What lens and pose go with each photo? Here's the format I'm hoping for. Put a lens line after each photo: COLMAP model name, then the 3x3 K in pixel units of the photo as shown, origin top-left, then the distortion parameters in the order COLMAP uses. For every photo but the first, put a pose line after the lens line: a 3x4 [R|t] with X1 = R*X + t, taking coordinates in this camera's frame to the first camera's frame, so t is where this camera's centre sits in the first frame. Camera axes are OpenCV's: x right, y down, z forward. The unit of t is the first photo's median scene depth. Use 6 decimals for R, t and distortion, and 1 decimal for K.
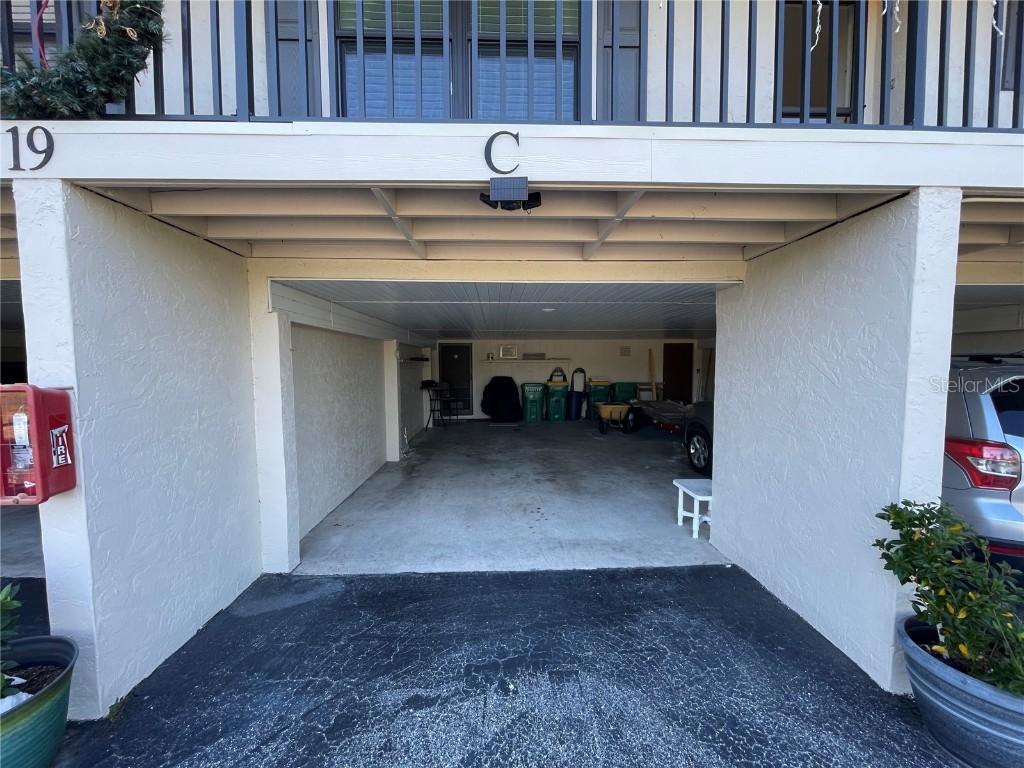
lens RADIAL K [[413.0, 0, 509.8], [0, 413.0, 388.4], [0, 0, 1]] dist [-0.001537, 0.000333]
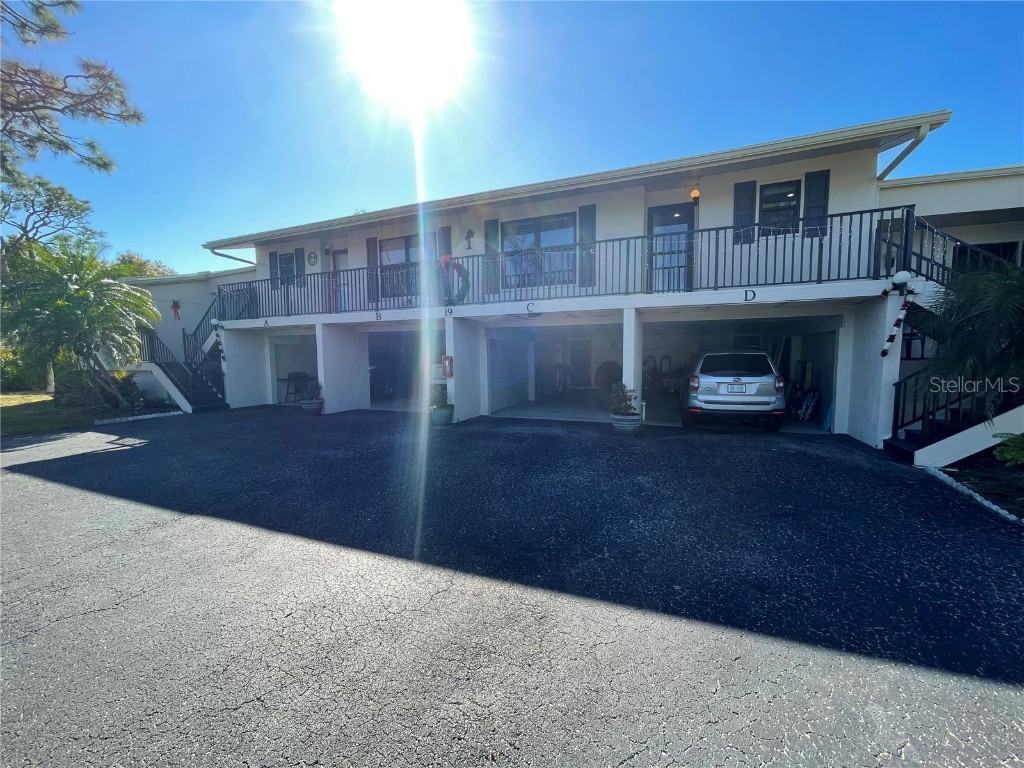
lens RADIAL K [[413.0, 0, 509.8], [0, 413.0, 388.4], [0, 0, 1]] dist [-0.001537, 0.000333]
pose [[0.910146, 0.031112, -0.413118, 1.751733], [-0.021835, 0.999393, 0.027159, 0.241935], [0.413712, -0.015698, 0.910272, -3.439886]]
